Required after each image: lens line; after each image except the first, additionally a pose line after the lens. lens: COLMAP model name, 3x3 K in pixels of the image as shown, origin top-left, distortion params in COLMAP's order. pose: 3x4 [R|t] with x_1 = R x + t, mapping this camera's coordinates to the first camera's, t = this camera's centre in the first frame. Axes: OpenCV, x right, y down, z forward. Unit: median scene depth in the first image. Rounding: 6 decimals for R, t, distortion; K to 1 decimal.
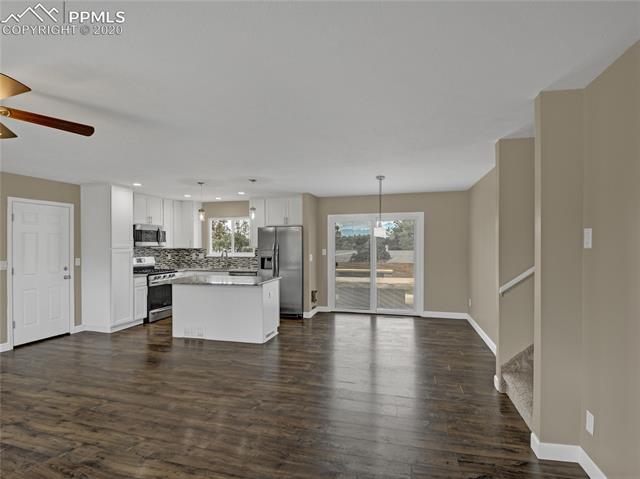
lens RADIAL K [[328.6, 0, 315.4], [0, 328.6, 241.2], [0, 0, 1]] dist [0.000428, -0.015176]
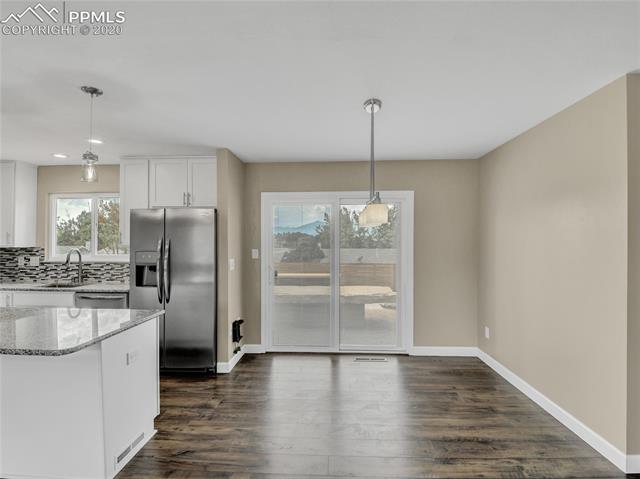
lens RADIAL K [[328.6, 0, 315.4], [0, 328.6, 241.2], [0, 0, 1]] dist [0.000428, -0.015176]
pose [[0.977183, 0.003718, 0.212367, 0.007120], [-0.005232, 0.999965, 0.006565, 0.005972], [-0.212335, -0.007526, 0.977168, 0.420130]]
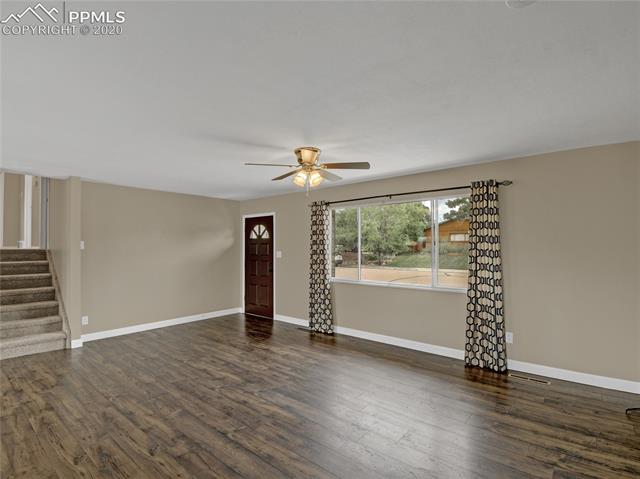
lens RADIAL K [[328.6, 0, 315.4], [0, 328.6, 241.2], [0, 0, 1]] dist [0.000428, -0.015176]
pose [[-0.906720, 0.013875, 0.421505, -0.578065], [0.005421, 0.999760, -0.021248, 0.007992], [-0.421699, -0.016981, -0.906577, 0.806798]]
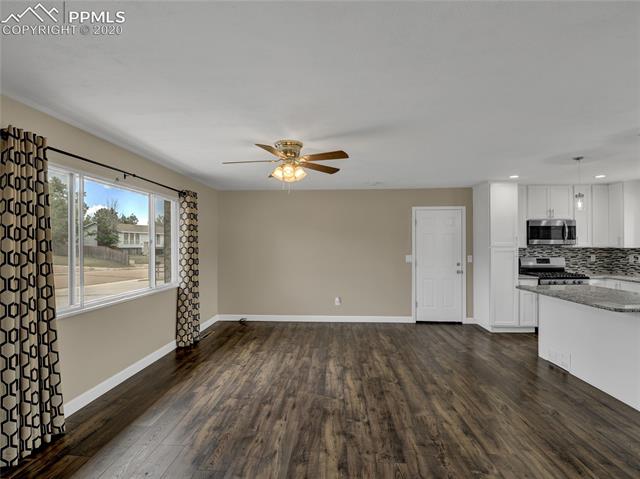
lens RADIAL K [[328.6, 0, 315.4], [0, 328.6, 241.2], [0, 0, 1]] dist [0.000428, -0.015176]
pose [[0.207366, -0.004575, -0.978253, 0.203804], [0.013201, 0.999911, -0.001878, -0.000202], [0.978174, -0.012524, 0.207408, 0.238053]]
